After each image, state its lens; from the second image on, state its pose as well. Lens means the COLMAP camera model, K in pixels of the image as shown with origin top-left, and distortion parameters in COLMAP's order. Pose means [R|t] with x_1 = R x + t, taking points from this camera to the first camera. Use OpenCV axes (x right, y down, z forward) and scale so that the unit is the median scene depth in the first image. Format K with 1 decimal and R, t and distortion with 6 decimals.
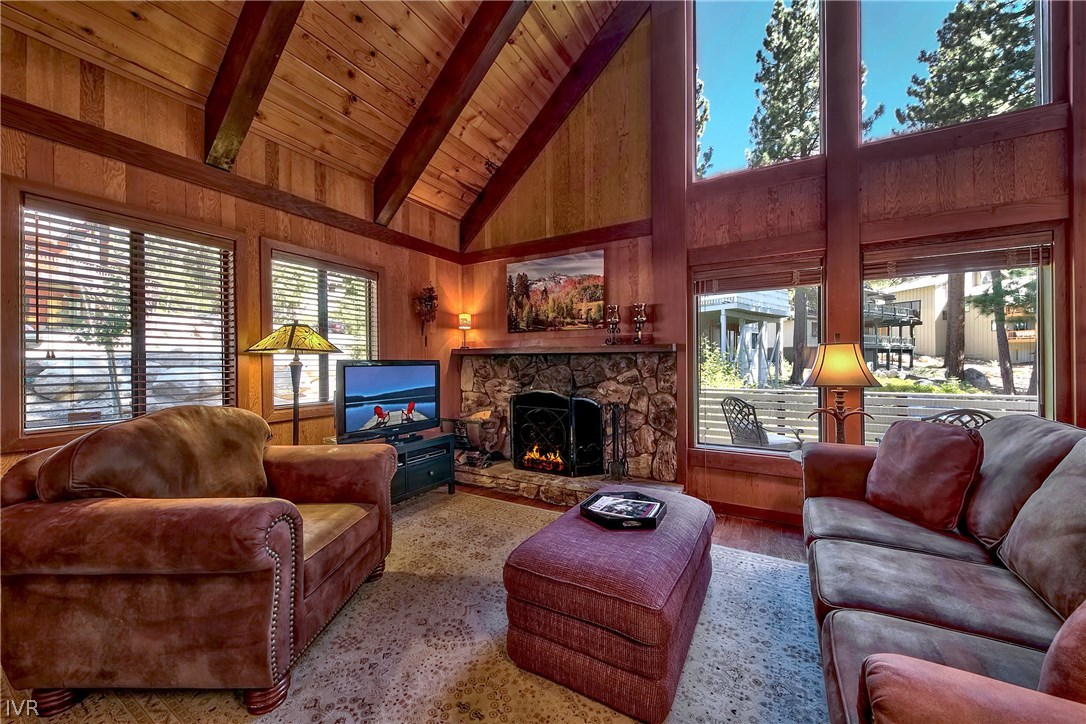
lens RADIAL K [[396.7, 0, 546.8], [0, 396.7, 366.0], [0, 0, 1]] dist [0.000195, -0.000086]
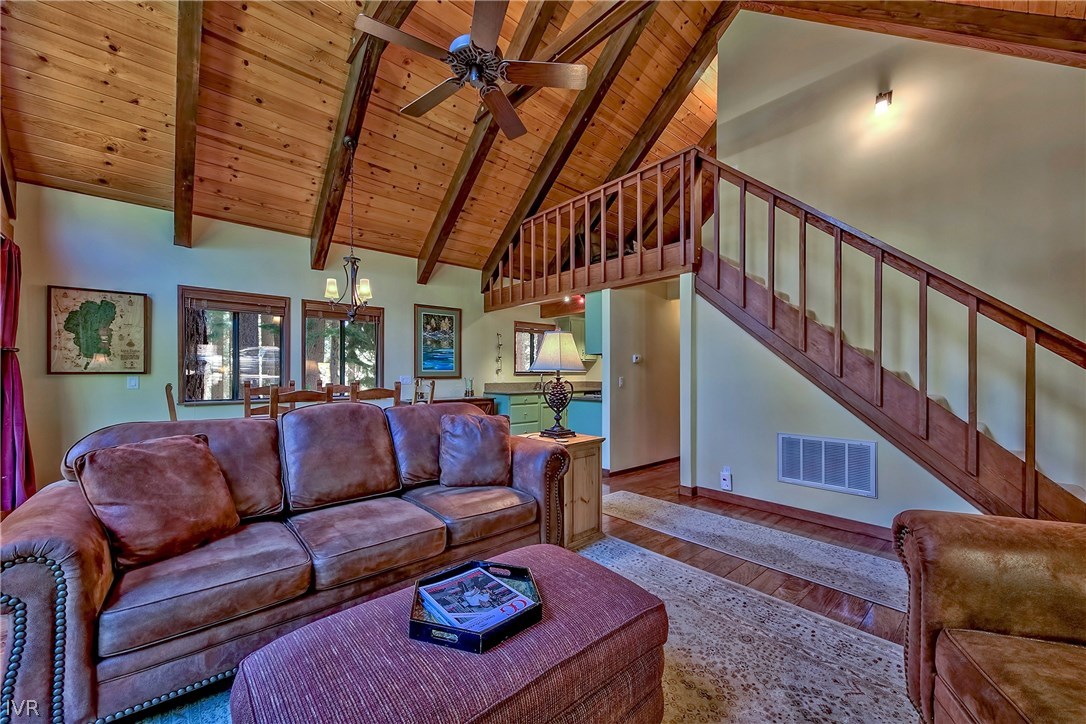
lens RADIAL K [[416.9, 0, 543.7], [0, 416.9, 367.7], [0, 0, 1]] dist [-0.000567, -0.000086]
pose [[-0.951106, 0.009826, 0.308707, -0.060262], [0.006968, 0.999922, -0.010357, 0.000963], [-0.308785, -0.007700, -0.951101, 0.830115]]
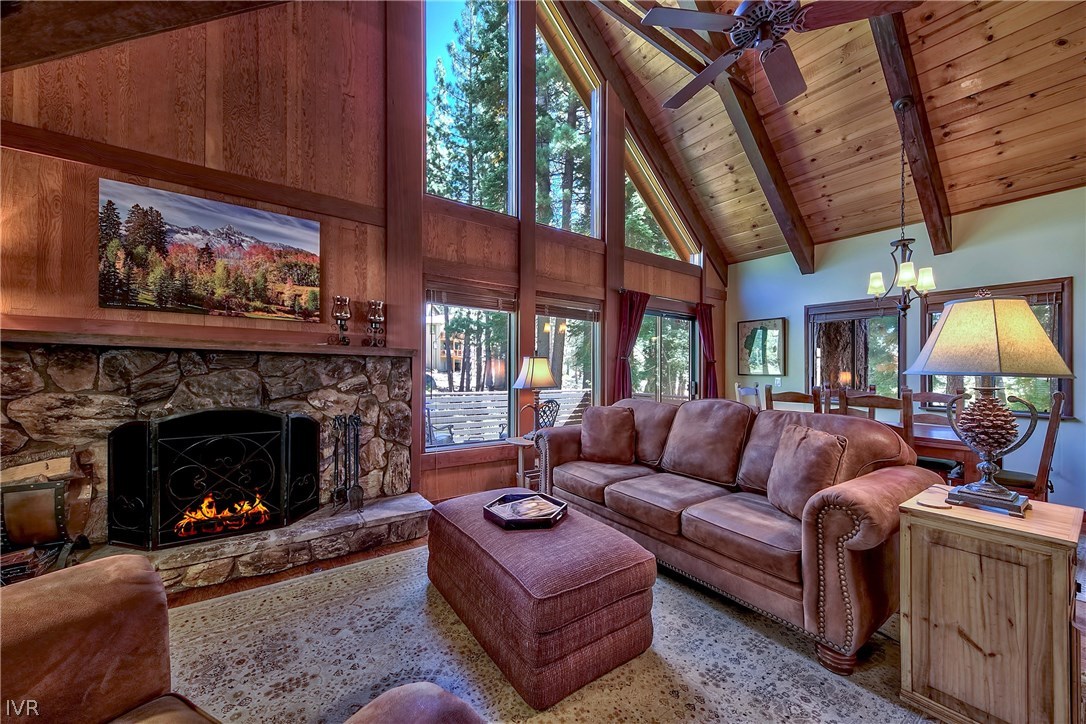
lens RADIAL K [[396.7, 0, 546.8], [0, 396.7, 366.0], [0, 0, 1]] dist [0.000195, -0.000086]
pose [[0.417999, 0.022775, 0.908162, -0.383855], [-0.010732, 0.999740, -0.020132, 0.001452], [-0.908384, -0.001331, 0.418134, 0.267707]]
